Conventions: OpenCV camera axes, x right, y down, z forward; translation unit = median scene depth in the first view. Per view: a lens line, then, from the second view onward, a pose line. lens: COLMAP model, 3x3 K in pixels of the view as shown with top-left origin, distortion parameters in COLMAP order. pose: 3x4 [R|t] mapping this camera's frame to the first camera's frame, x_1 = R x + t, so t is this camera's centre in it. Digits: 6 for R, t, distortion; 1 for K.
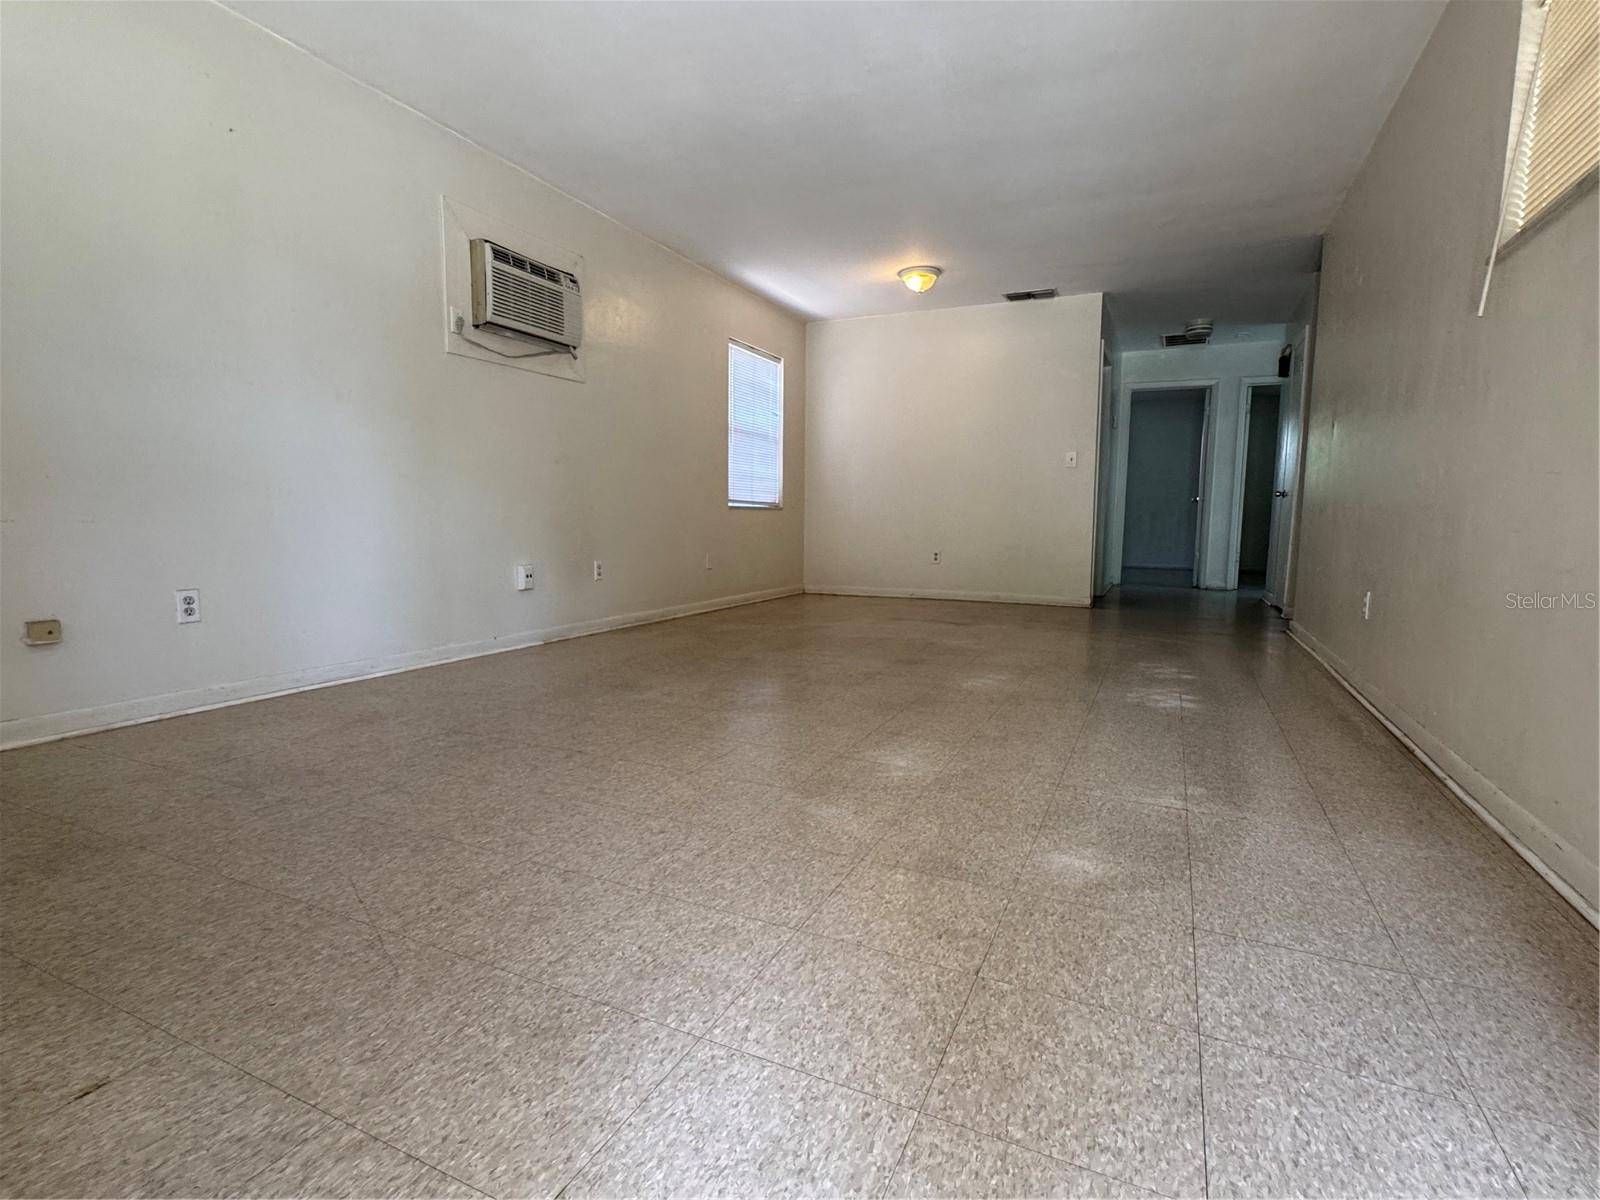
lens RADIAL K [[786.3, 0, 797.7], [0, 786.3, 600.3], [0, 0, 1]] dist [0.001032, 0.000861]
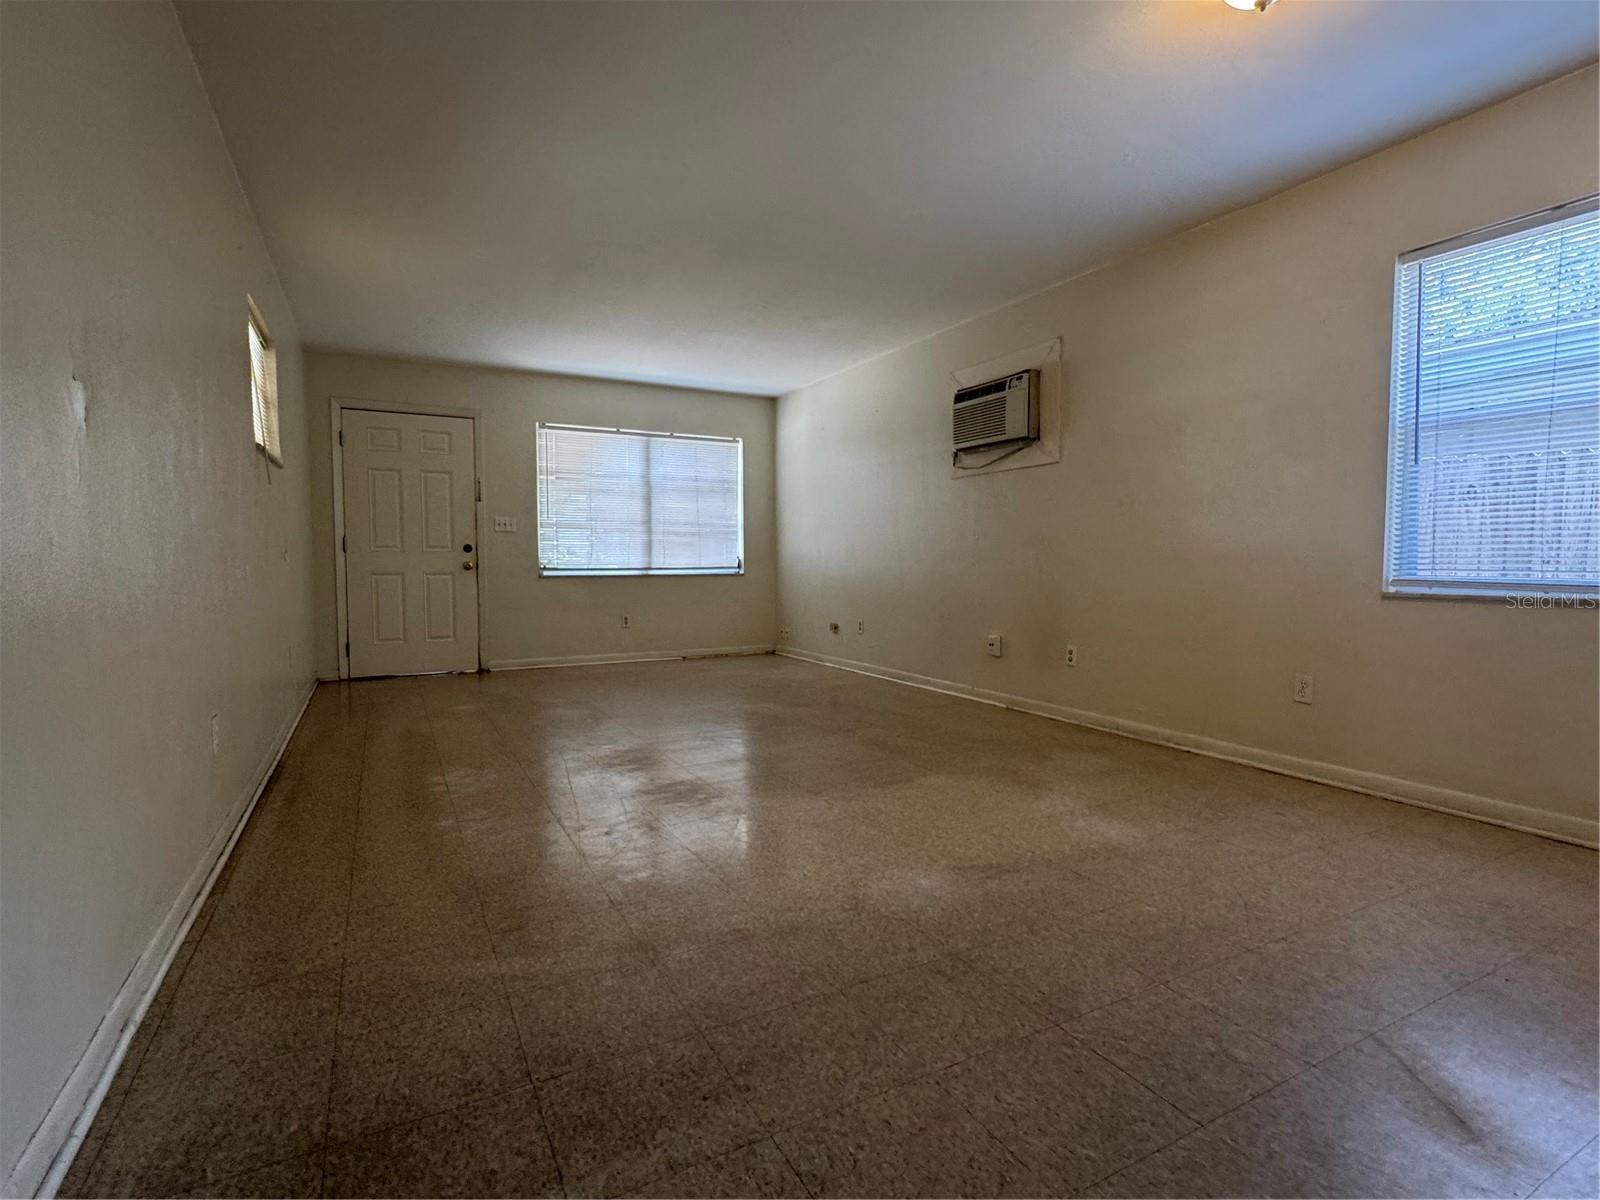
lens RADIAL K [[786.3, 0, 797.8], [0, 786.3, 602.1], [0, 0, 1]] dist [0.001032, 0.000861]
pose [[-0.601902, 0.029331, -0.798031, 0.854434], [-0.089866, 0.990490, 0.104185, -0.212949], [0.793497, 0.134425, -0.593542, 1.621803]]
